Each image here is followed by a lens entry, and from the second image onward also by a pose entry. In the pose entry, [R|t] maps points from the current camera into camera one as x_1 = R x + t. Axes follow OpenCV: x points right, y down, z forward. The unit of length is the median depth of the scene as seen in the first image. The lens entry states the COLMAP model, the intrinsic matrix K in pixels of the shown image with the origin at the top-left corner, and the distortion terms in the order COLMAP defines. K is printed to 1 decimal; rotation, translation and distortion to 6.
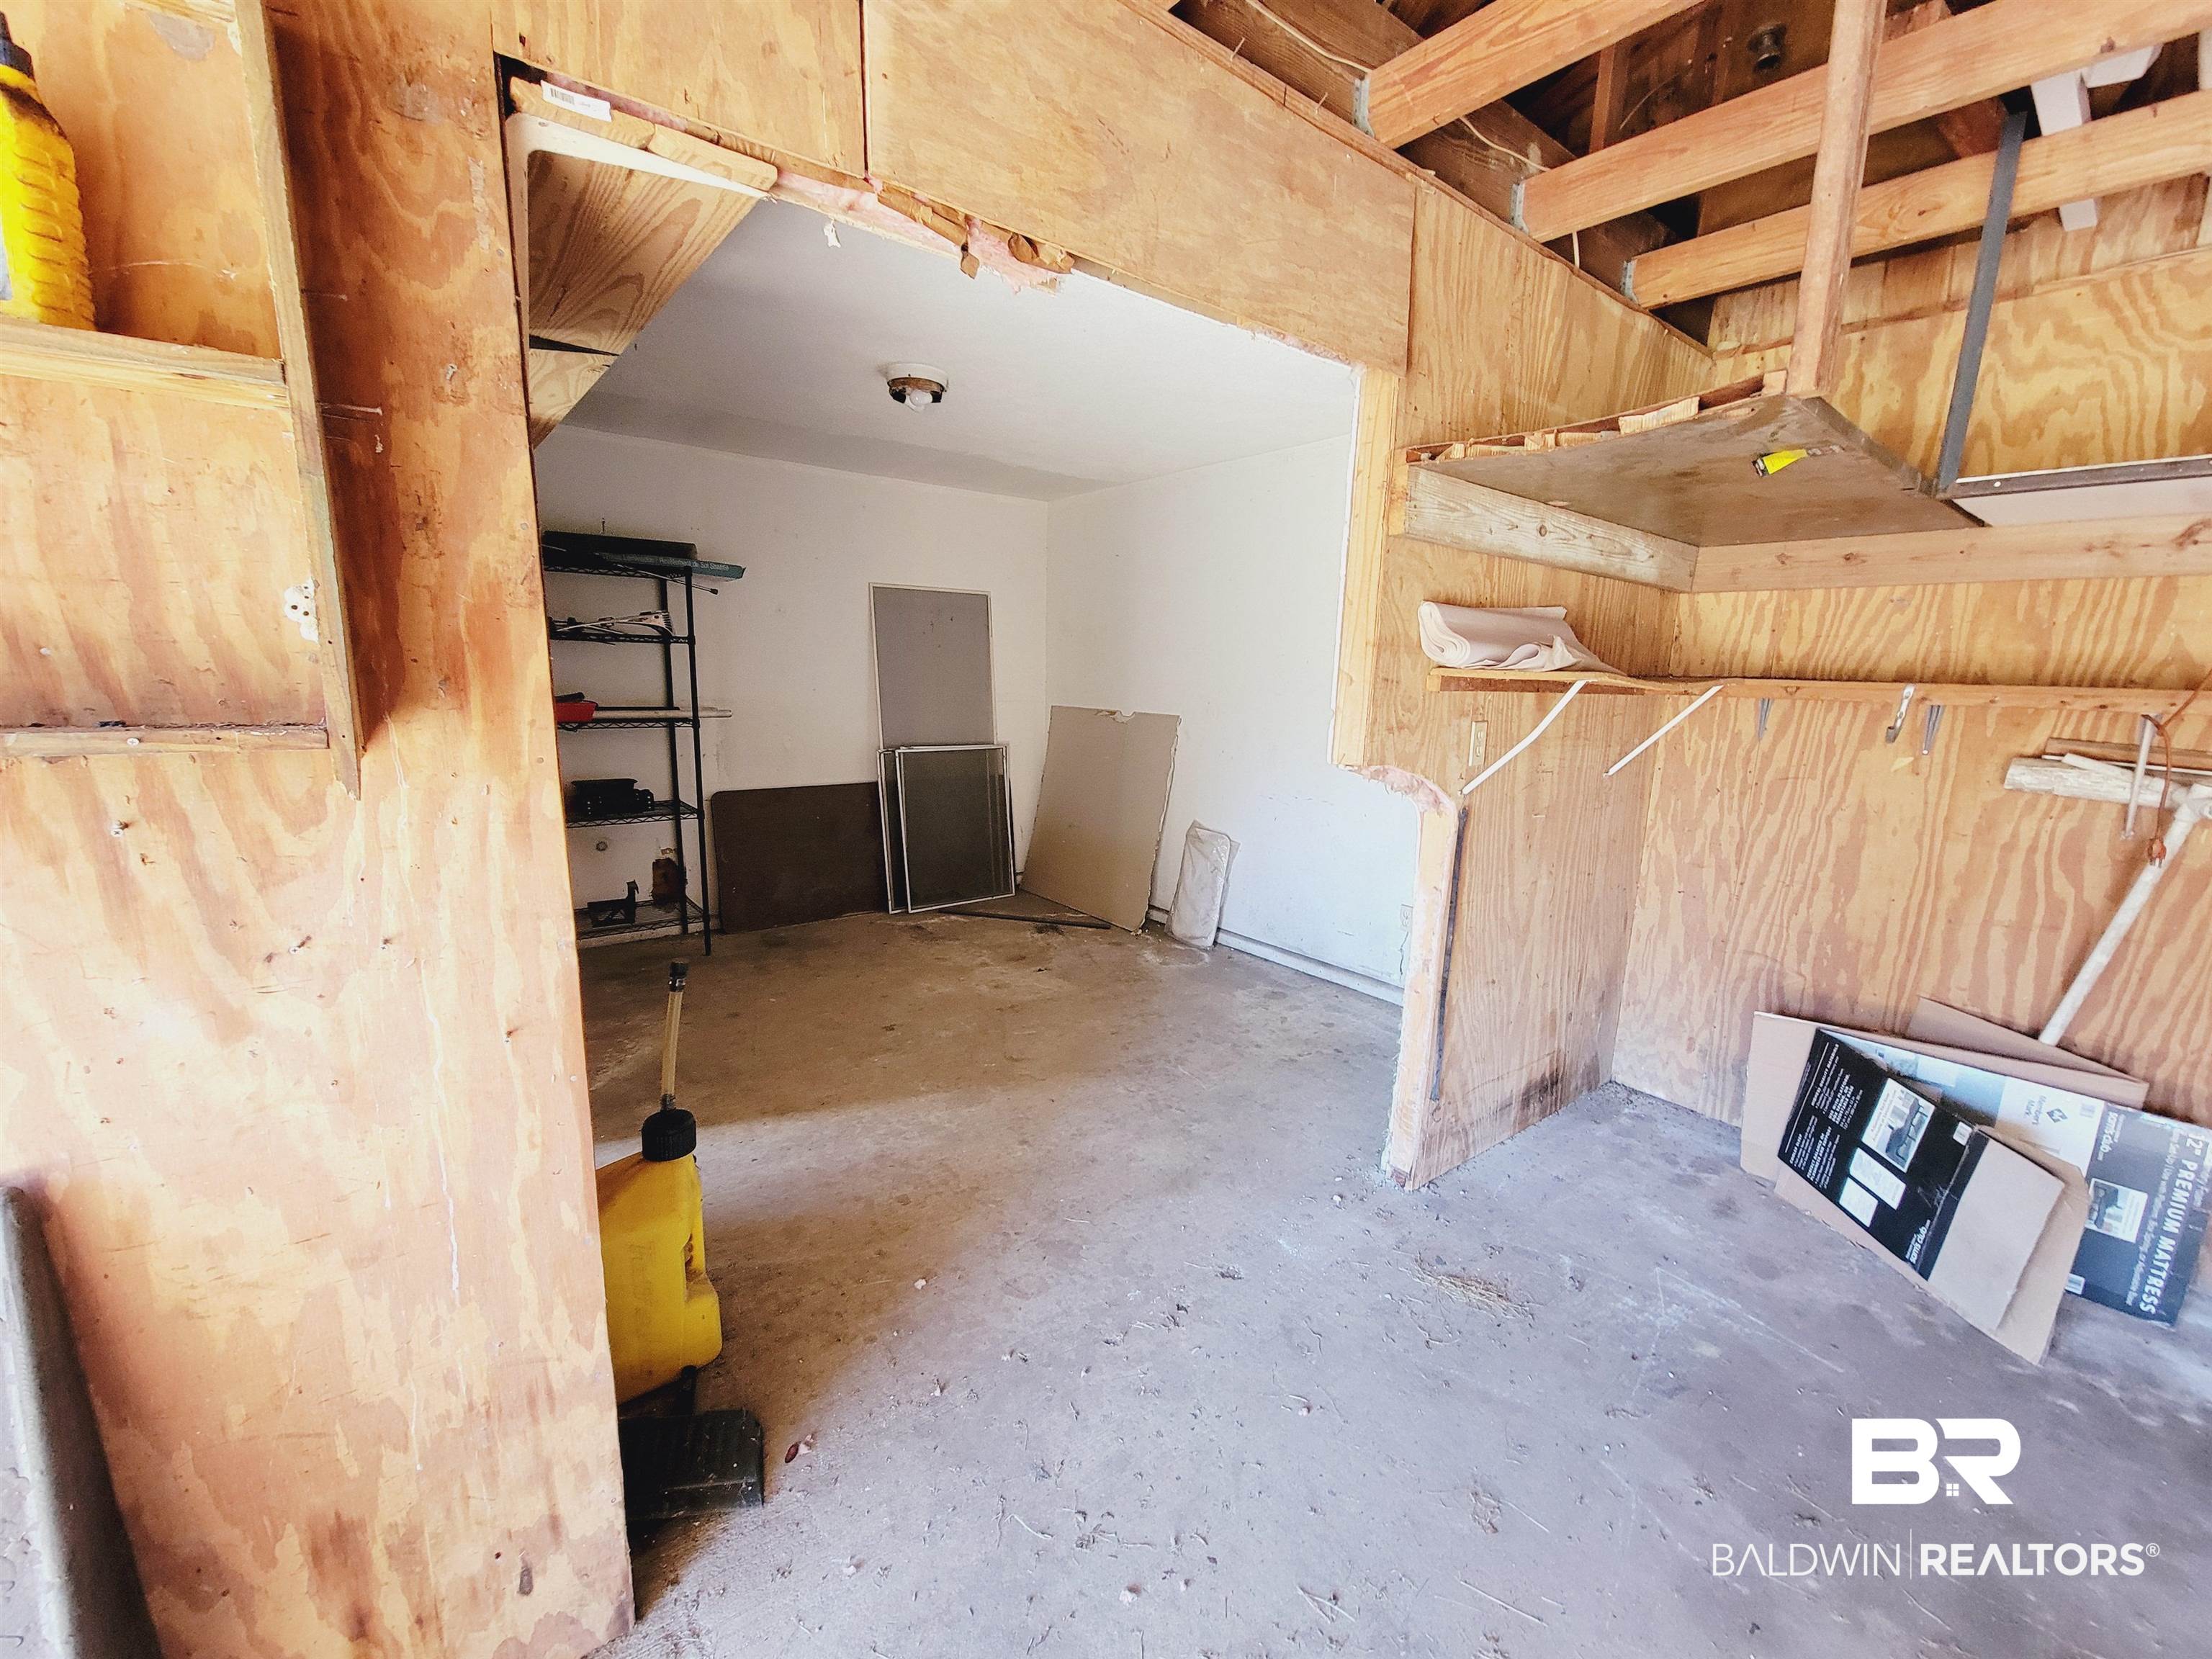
lens RADIAL K [[895.7, 0, 1097.4], [0, 895.7, 839.1], [0, 0, 1]] dist [0.002208, -0.001728]
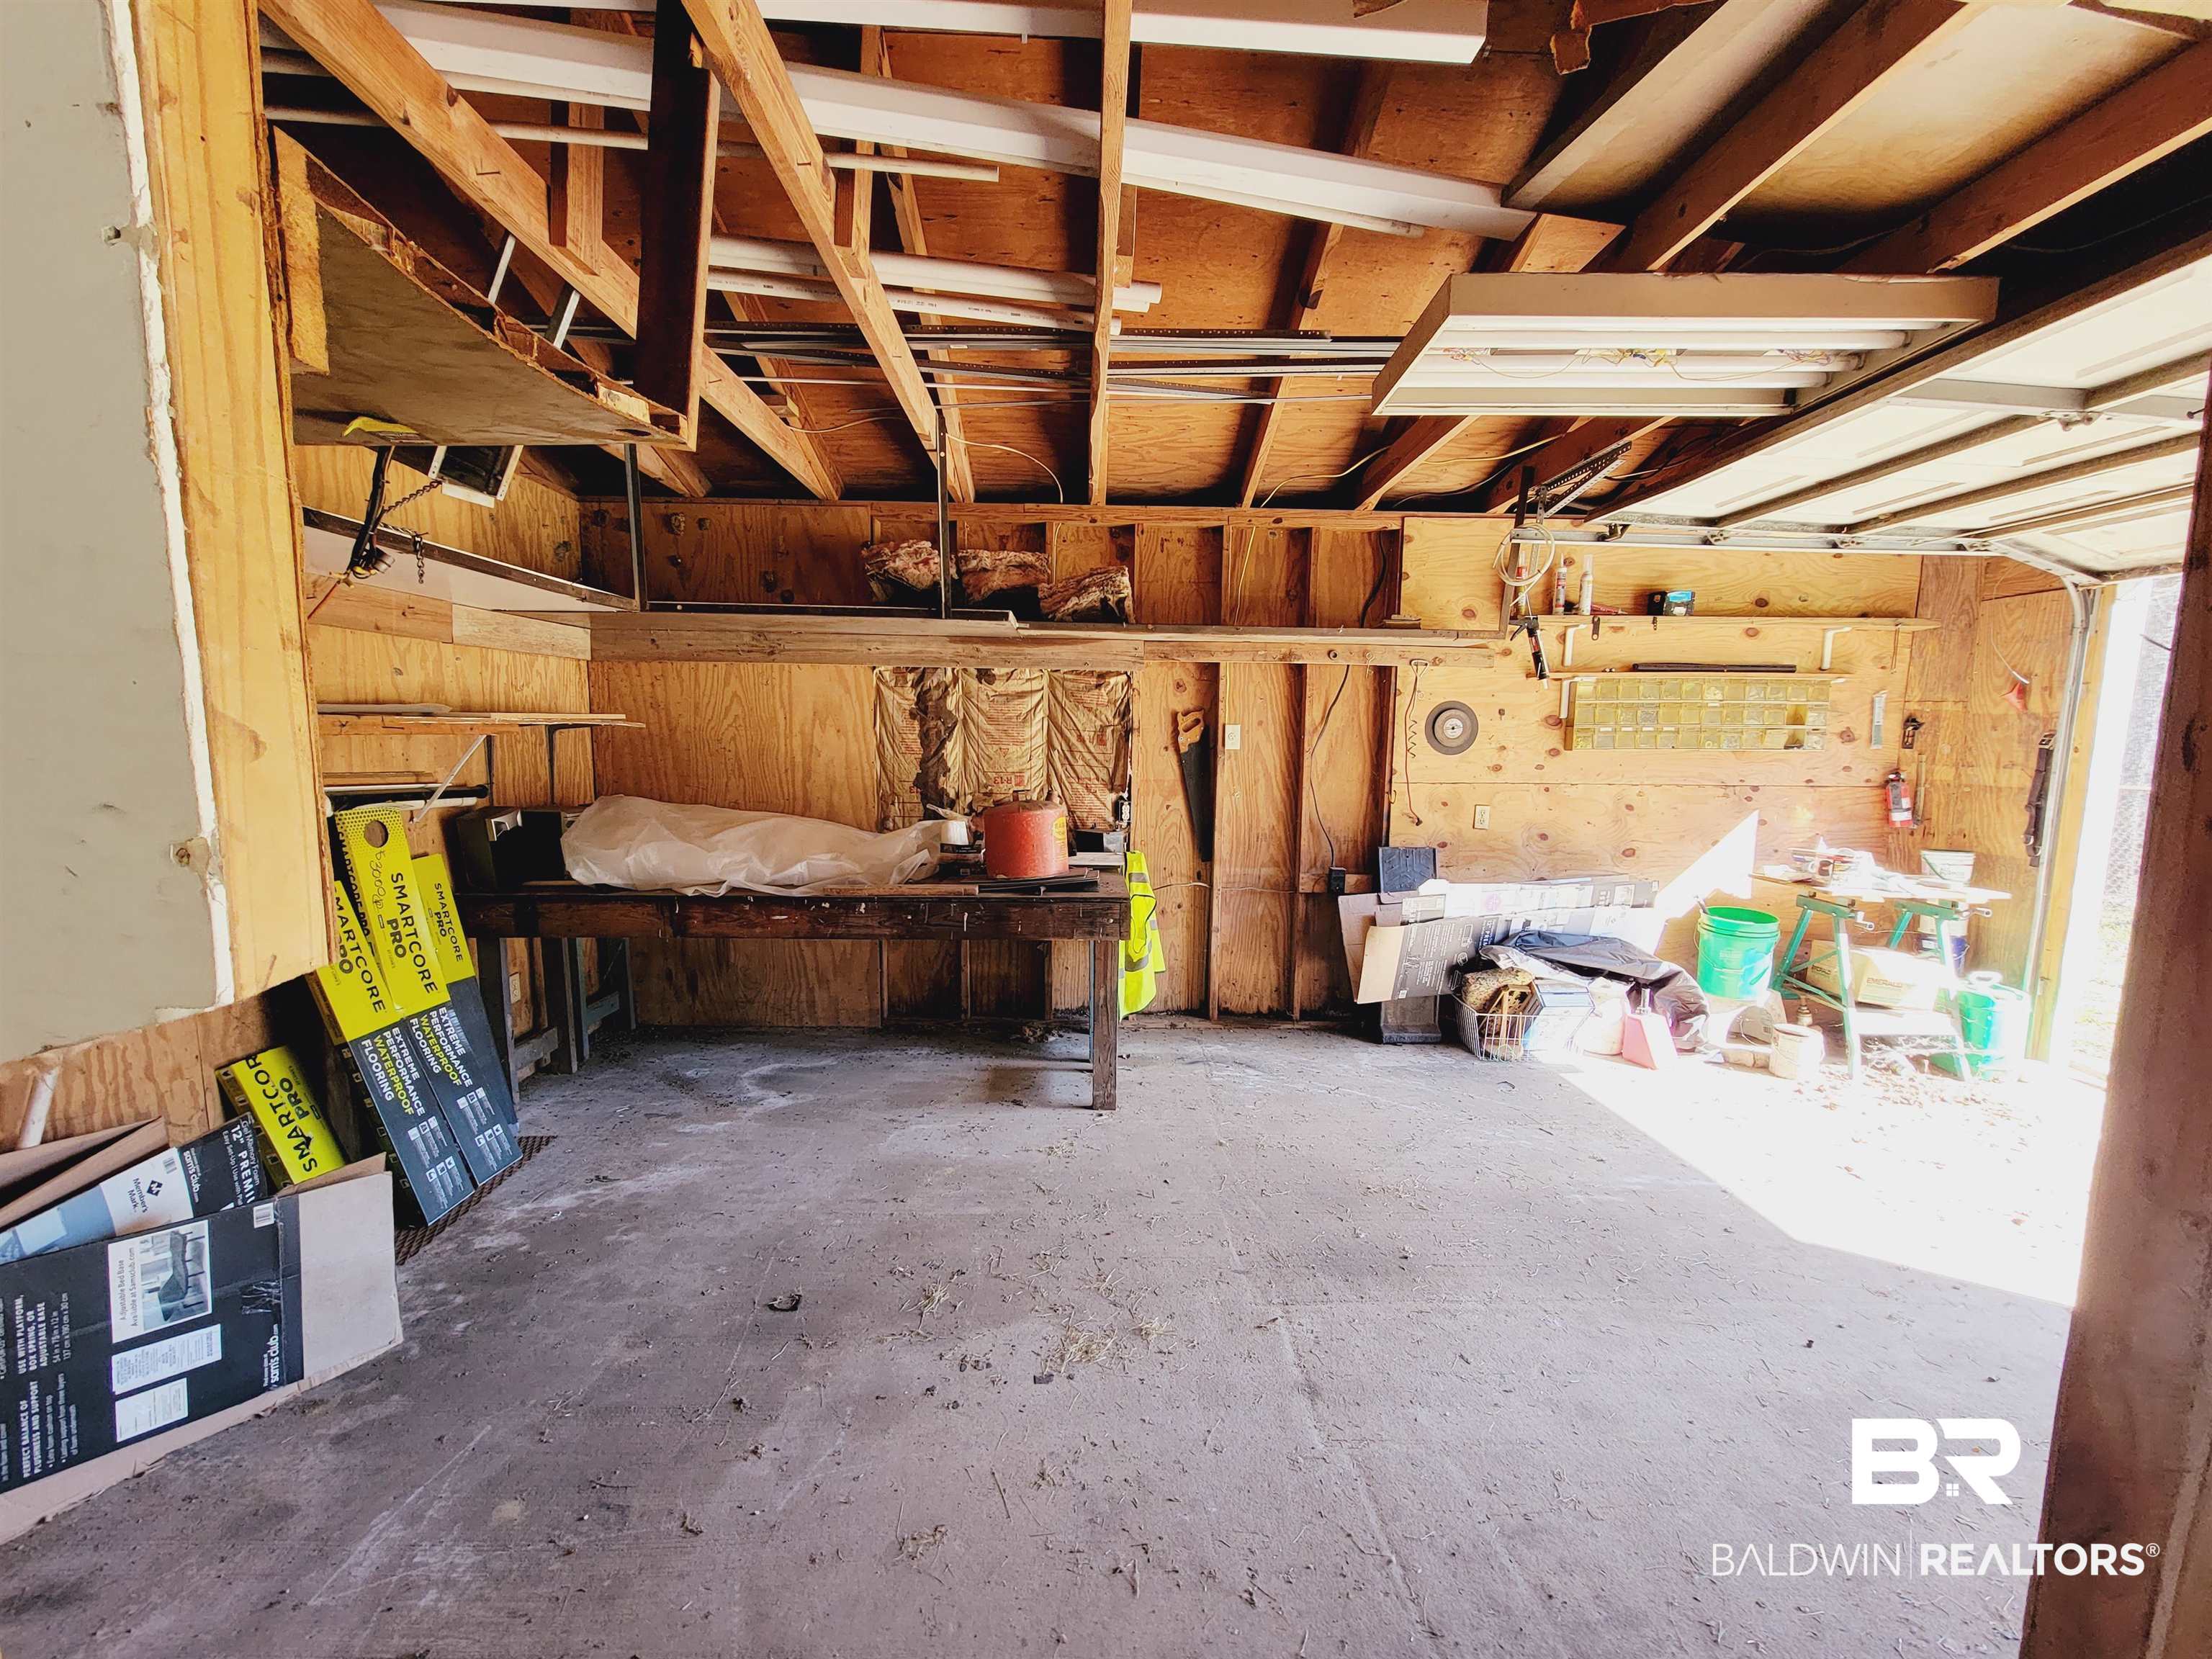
lens RADIAL K [[924.5, 0, 1140.7], [0, 924.5, 841.5], [0, 0, 1]] dist [-0.001085, -0.000420]
pose [[-0.818873, -0.110437, 0.563250, -0.199393], [0.071274, 0.954155, 0.290702, -0.213959], [-0.569533, 0.278194, -0.773460, 1.065769]]
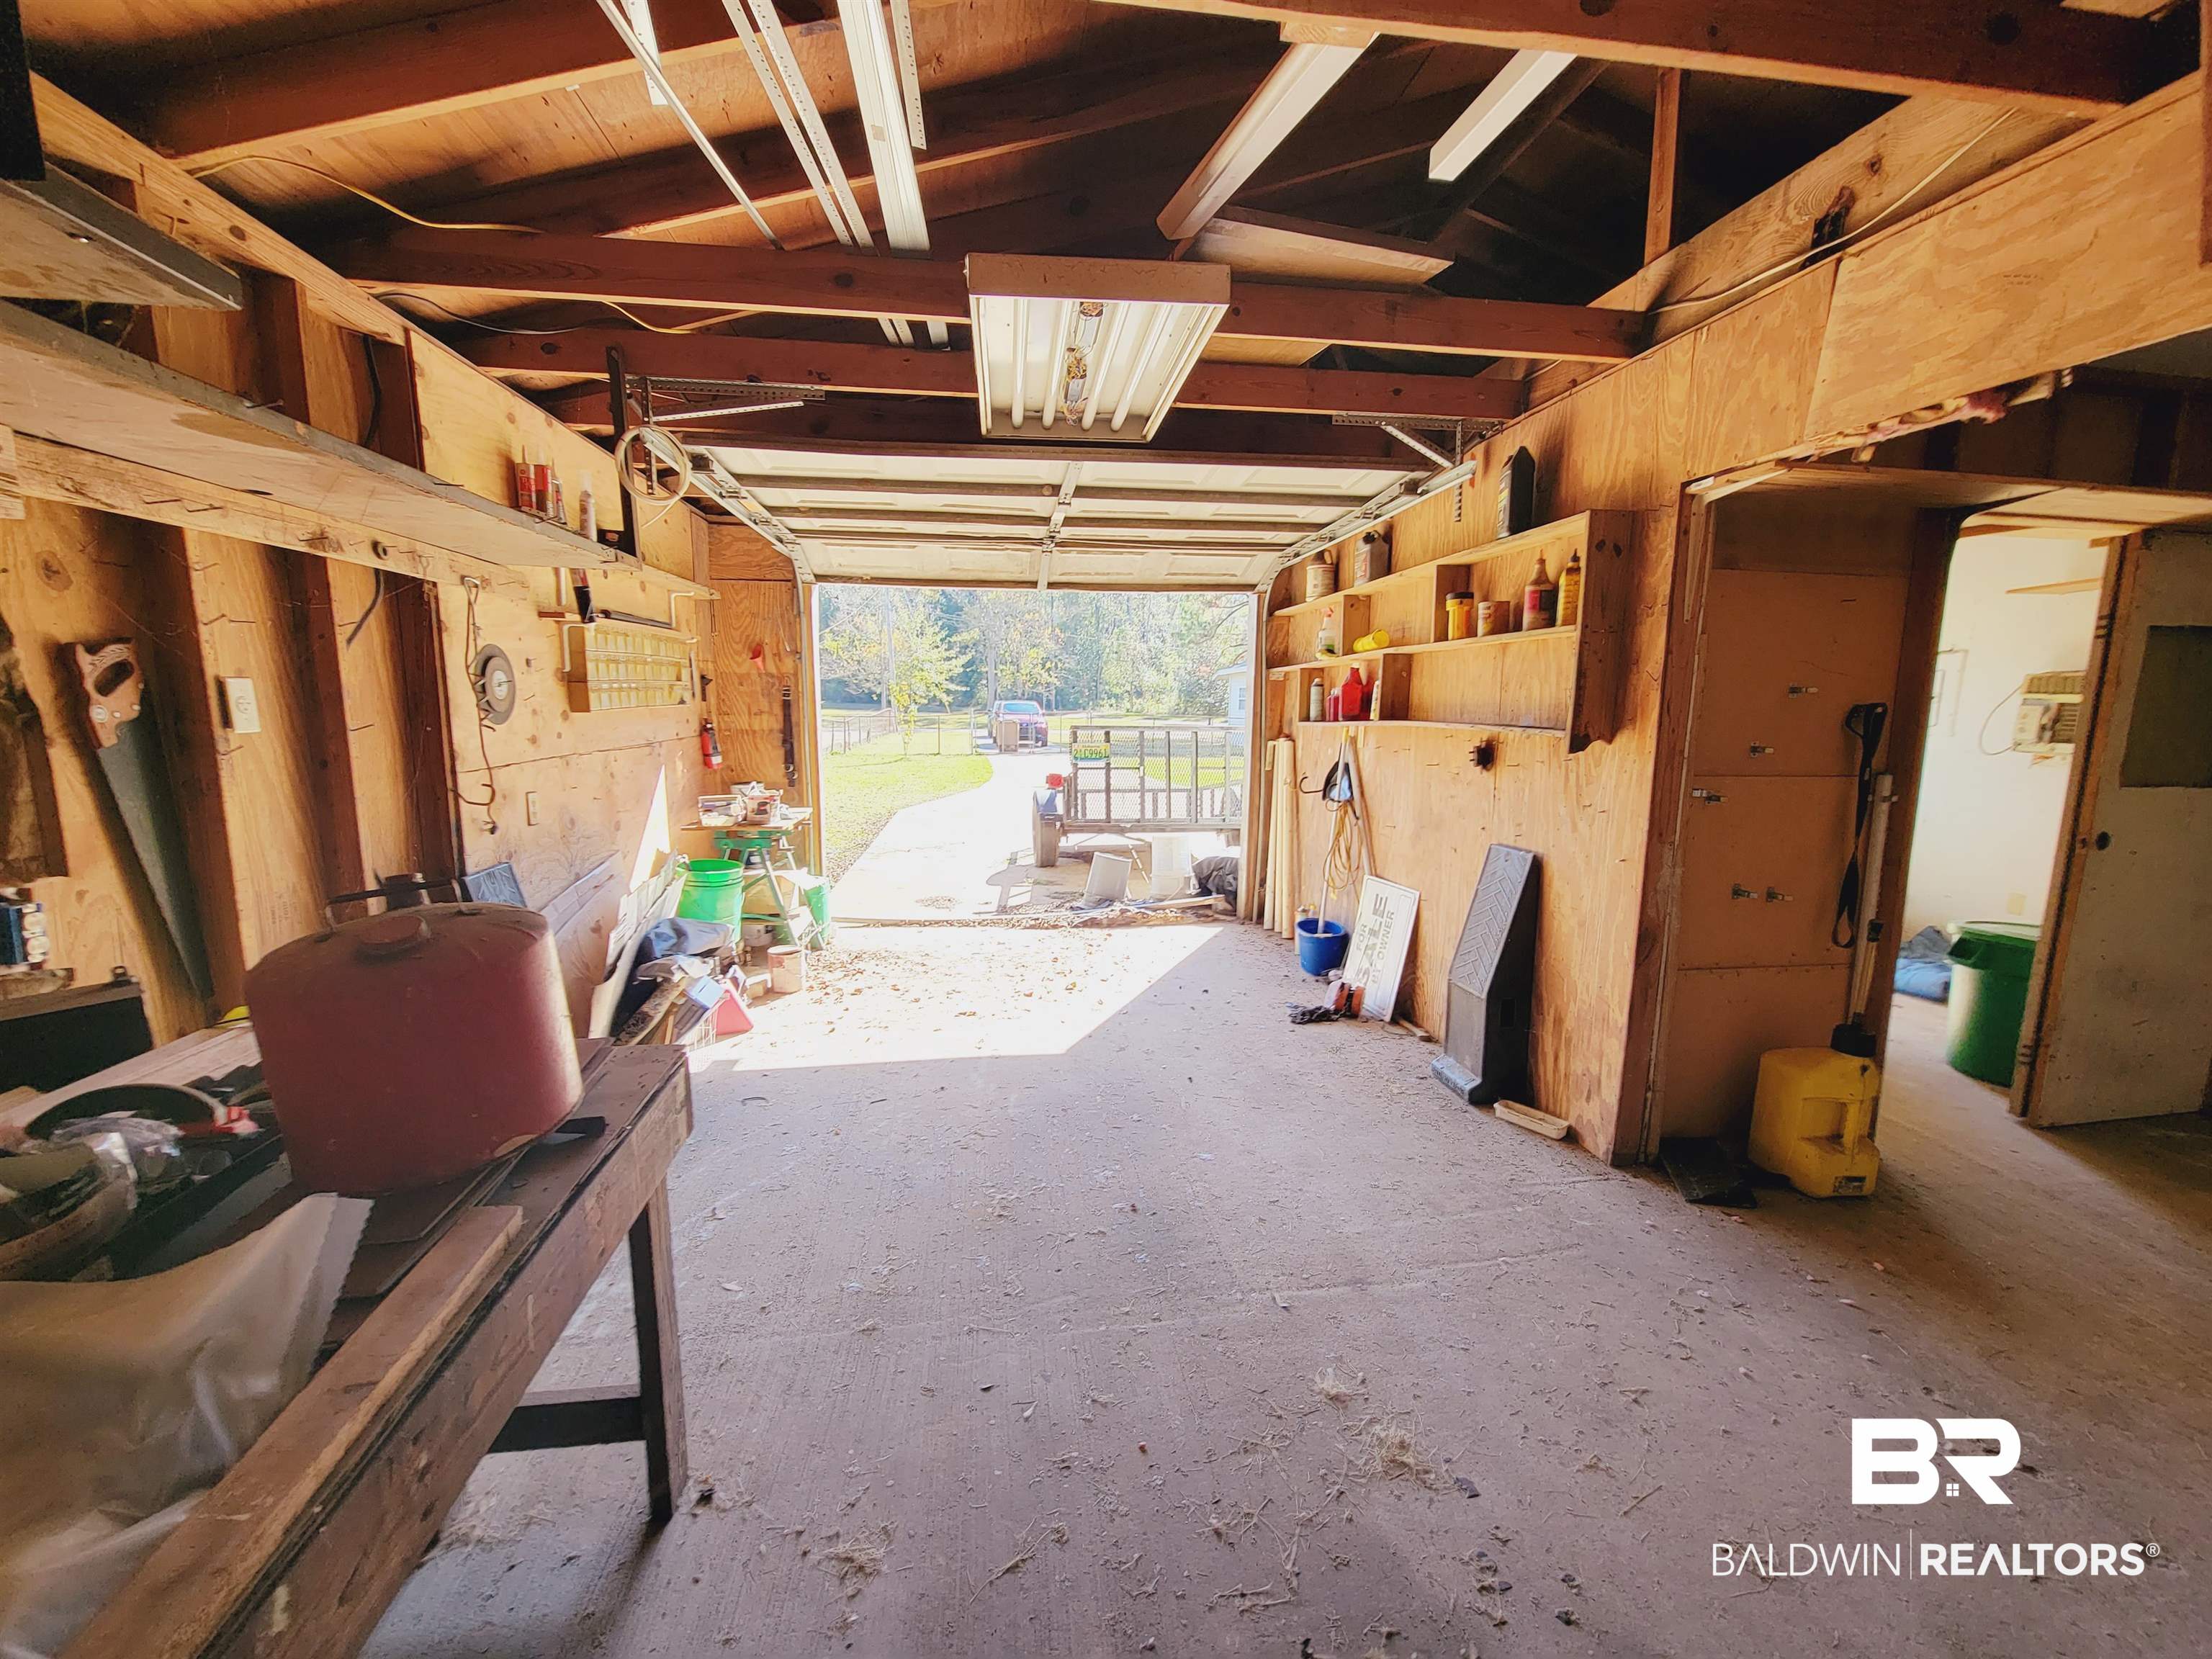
lens RADIAL K [[895.7, 0, 1097.4], [0, 895.7, 839.1], [0, 0, 1]] dist [0.002208, -0.001728]
pose [[-0.503629, 0.099042, -0.858224, 1.144208], [-0.190664, 0.956170, 0.222232, -0.058496], [0.842618, 0.275555, -0.462671, 0.470333]]
